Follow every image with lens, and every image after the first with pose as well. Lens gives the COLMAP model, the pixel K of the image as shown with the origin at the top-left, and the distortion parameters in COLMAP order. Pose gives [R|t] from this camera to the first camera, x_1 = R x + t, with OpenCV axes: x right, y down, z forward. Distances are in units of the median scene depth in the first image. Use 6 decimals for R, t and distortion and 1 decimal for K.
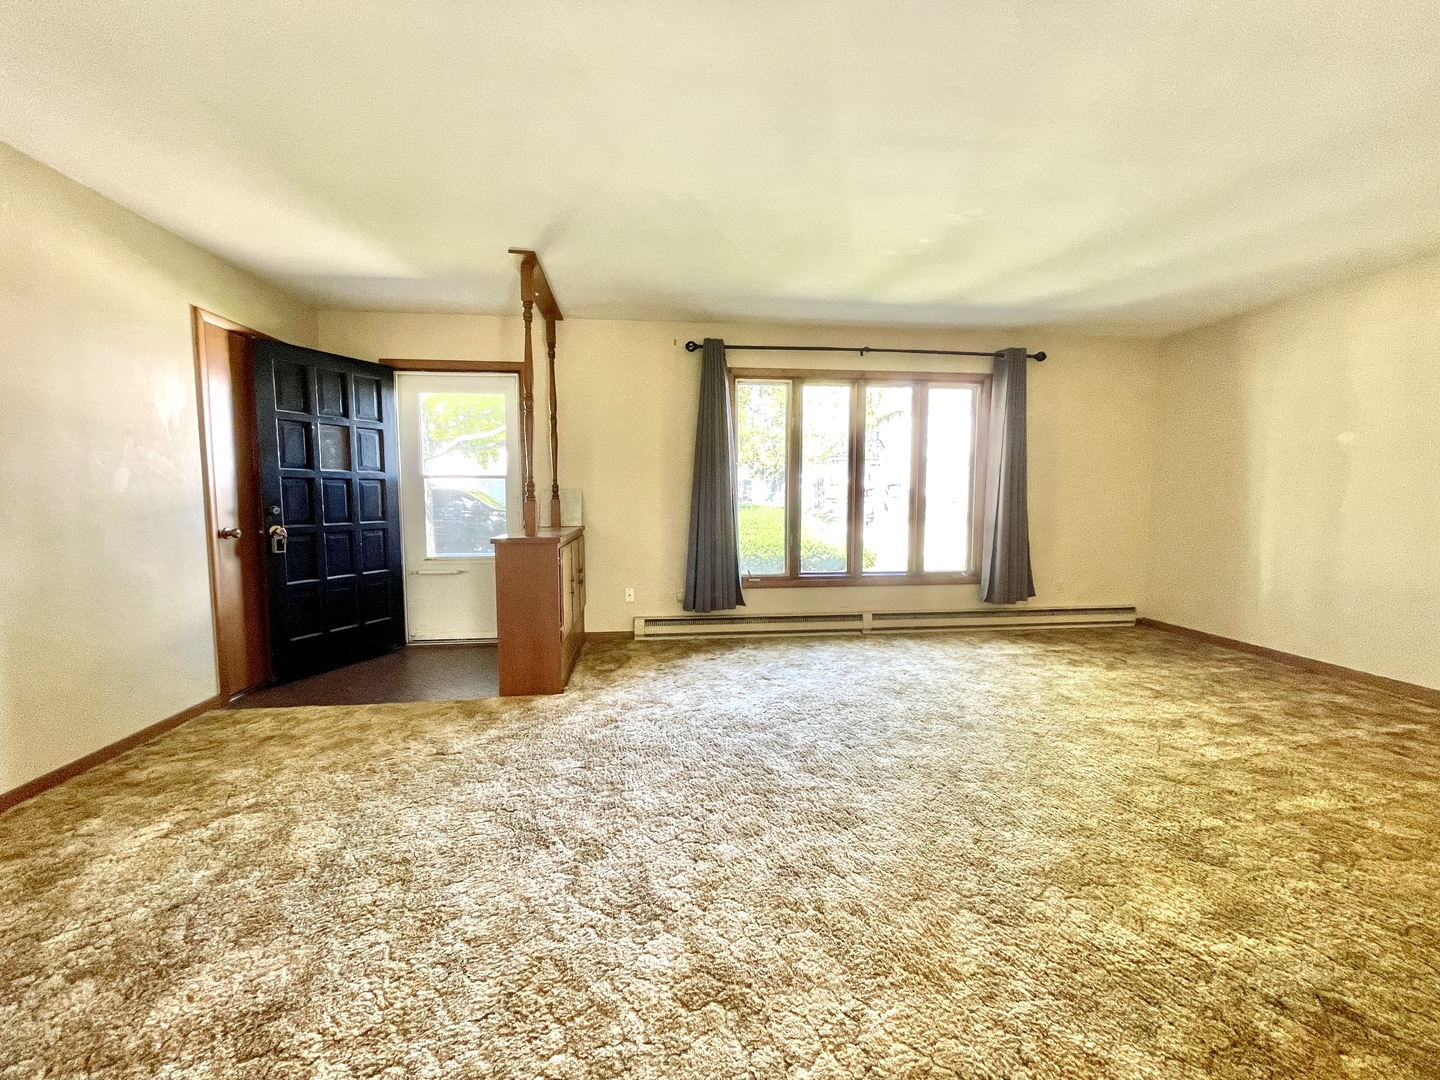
lens RADIAL K [[579.3, 0, 713.6], [0, 579.3, 539.9], [0, 0, 1]] dist [-0.000465, -0.000489]
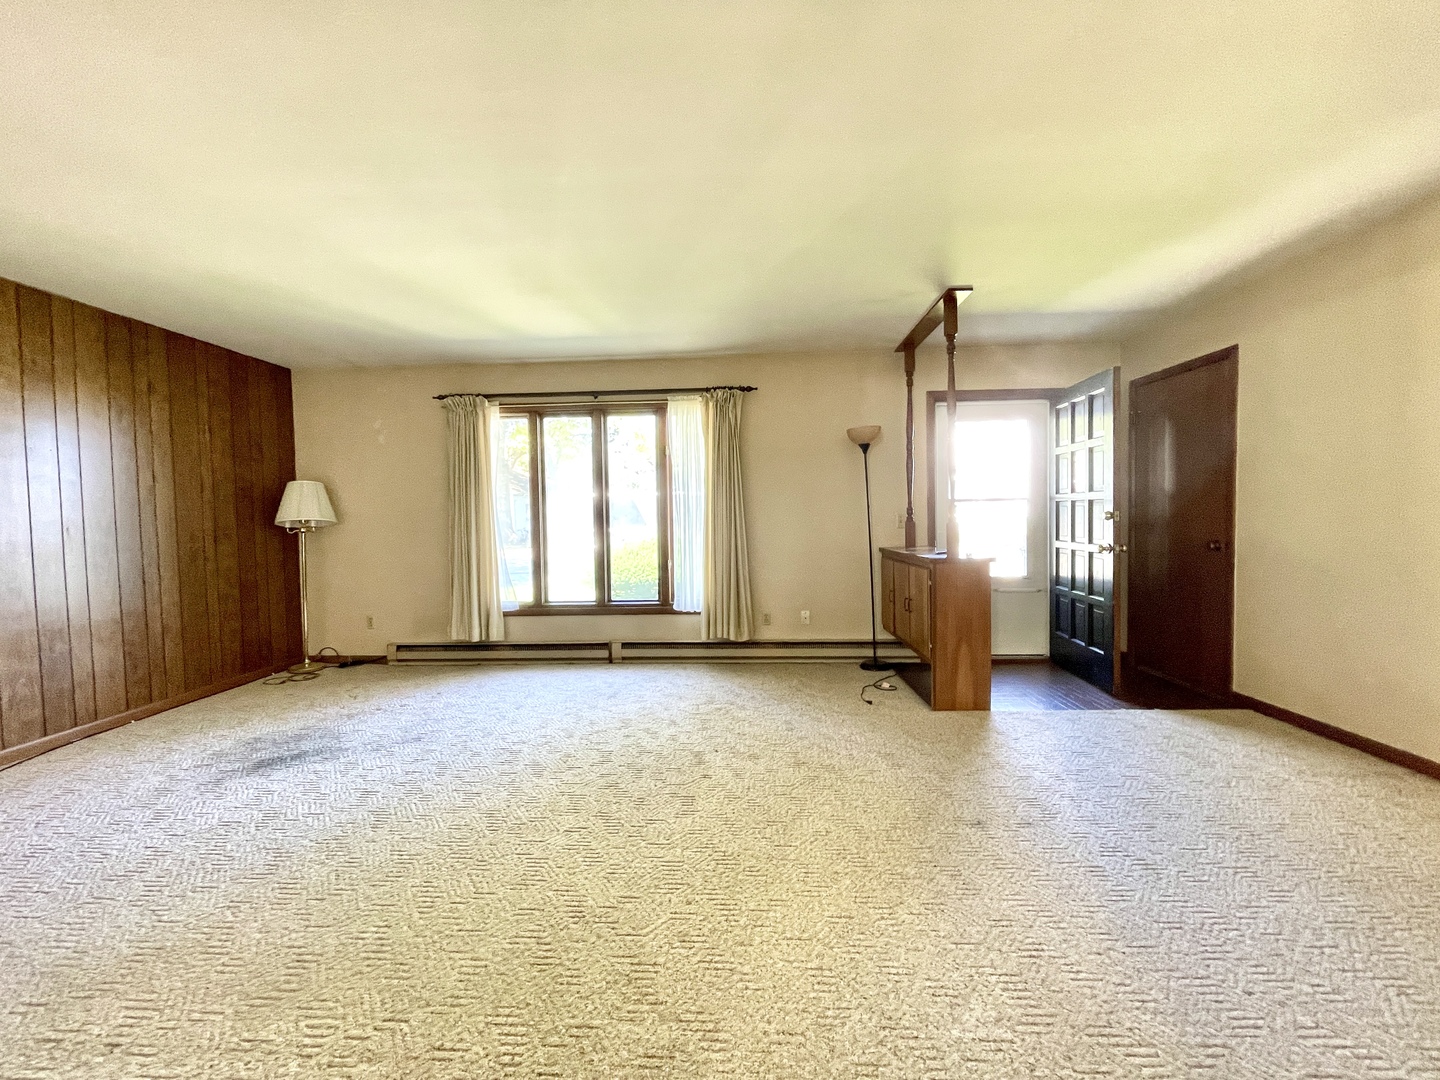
lens RADIAL K [[573.4, 0, 720.0], [0, 573.4, 540.0], [0, 0, 1]] dist [0.002233, 0.000020]
pose [[0.986100, -0.015483, -0.165431, 0.608303], [0.008818, 0.999122, -0.040949, -0.007779], [0.165920, 0.038921, 0.985371, 0.047871]]
